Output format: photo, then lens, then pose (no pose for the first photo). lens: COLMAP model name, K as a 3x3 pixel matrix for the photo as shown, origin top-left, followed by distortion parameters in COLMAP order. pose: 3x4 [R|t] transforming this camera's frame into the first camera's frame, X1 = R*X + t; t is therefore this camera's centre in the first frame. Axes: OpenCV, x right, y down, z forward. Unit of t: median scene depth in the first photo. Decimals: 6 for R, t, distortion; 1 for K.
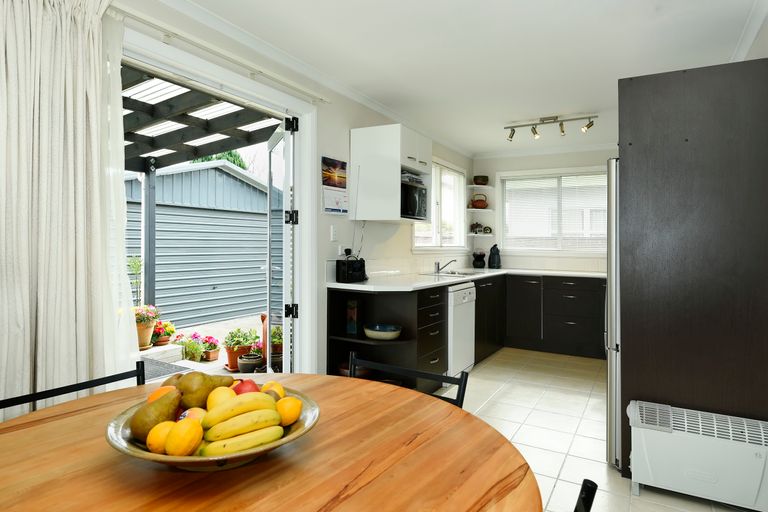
lens RADIAL K [[467.0, 0, 384.3], [0, 467.0, 242.5], [0, 0, 1]] dist [-0.001489, -0.000477]
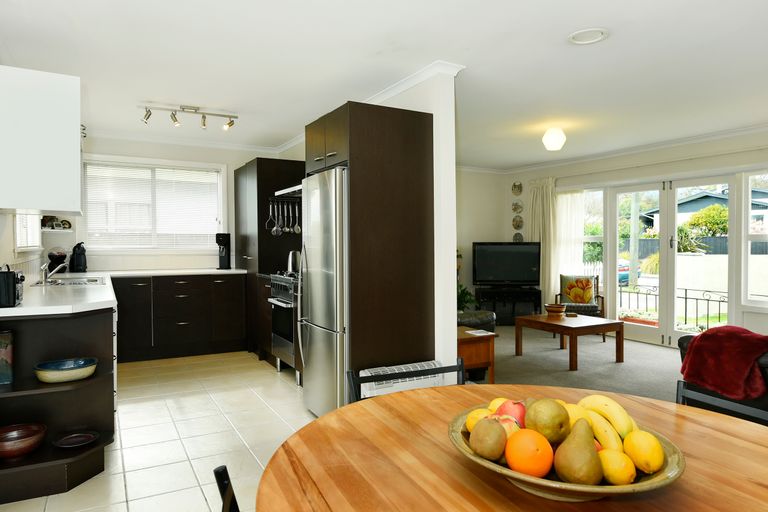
lens RADIAL K [[489.9, 0, 361.1], [0, 489.9, 245.0], [0, 0, 1]] dist [0.004270, 0.000164]
pose [[0.533506, -0.017138, 0.845622, -0.221460], [0.004571, 0.999839, 0.017380, -0.003981], [-0.845784, -0.005407, 0.533498, 0.133798]]
